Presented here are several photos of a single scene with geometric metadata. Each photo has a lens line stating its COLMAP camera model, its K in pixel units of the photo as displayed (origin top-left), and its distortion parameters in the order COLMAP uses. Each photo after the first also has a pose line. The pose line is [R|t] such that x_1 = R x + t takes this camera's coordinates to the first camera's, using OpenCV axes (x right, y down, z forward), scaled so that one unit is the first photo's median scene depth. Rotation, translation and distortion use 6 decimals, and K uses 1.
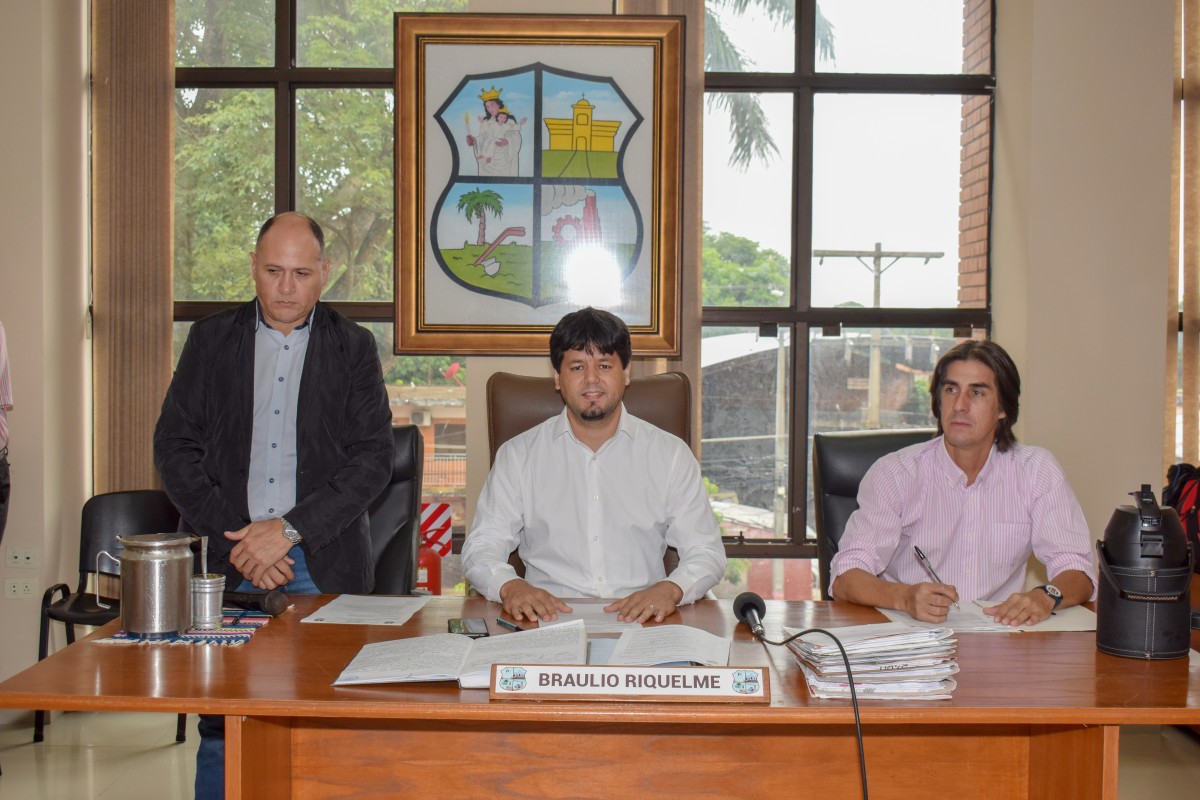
lens RADIAL K [[1519.1, 0, 607.5], [0, 1519.1, 391.2], [0, 0, 1]] dist [-0.066892, 0.000000]
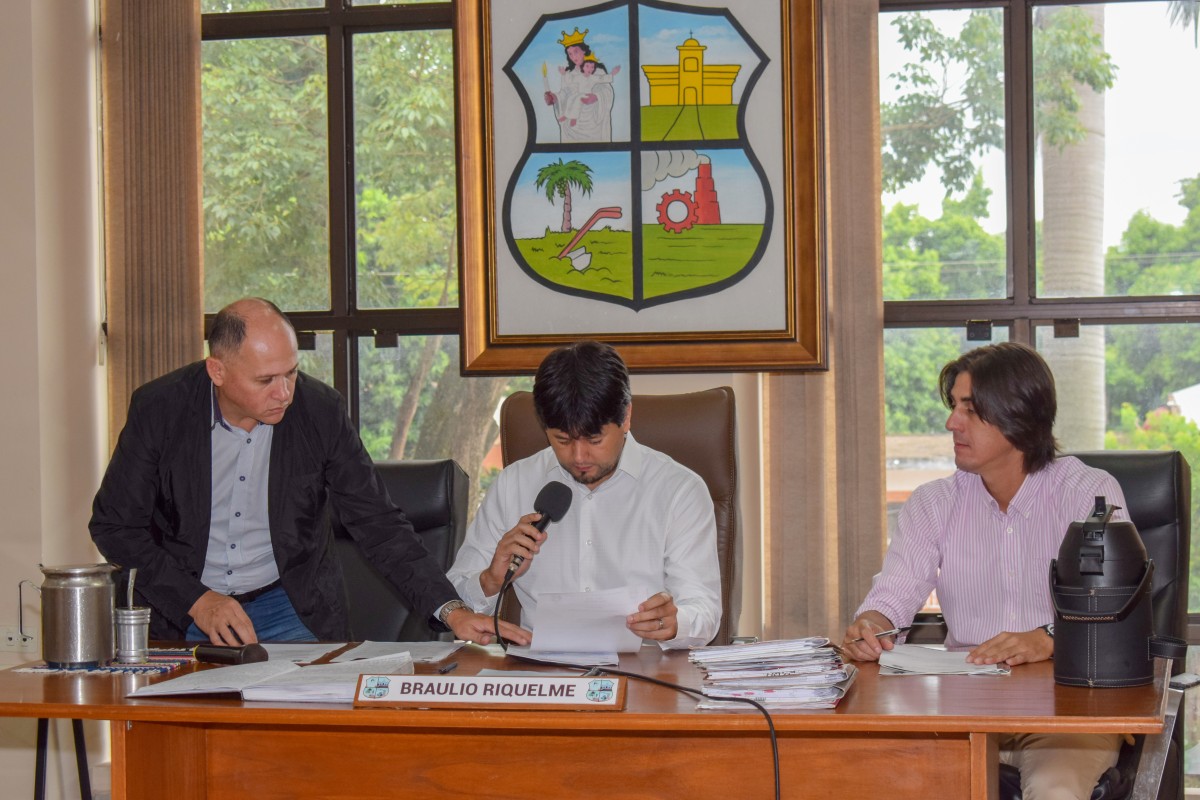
lens RADIAL K [[2749.1, 0, 598.9], [0, 2749.1, 397.4], [0, 0, 1]] dist [-0.130847, 0.000000]
pose [[0.976759, -0.021078, -0.213303, 0.231044], [0.016895, 0.999628, -0.021416, 0.018619], [0.213675, 0.017314, 0.976751, -0.366953]]
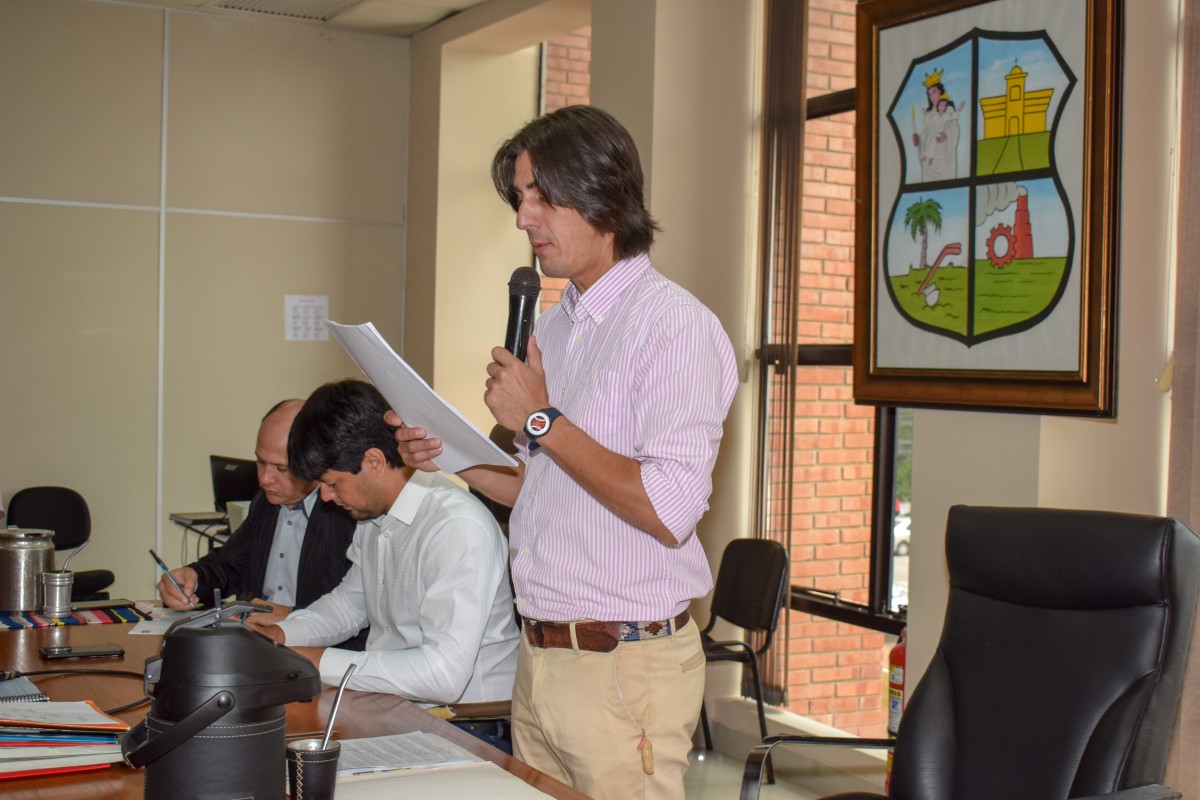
lens RADIAL K [[1573.0, 0, 599.4], [0, 1573.0, 399.8], [0, 0, 1]] dist [-0.048098, 0.000000]
pose [[0.470360, 0.023349, -0.882166, 0.567146], [-0.055499, 0.998454, -0.003165, -0.015519], [0.880728, 0.050448, 0.470928, 0.466158]]
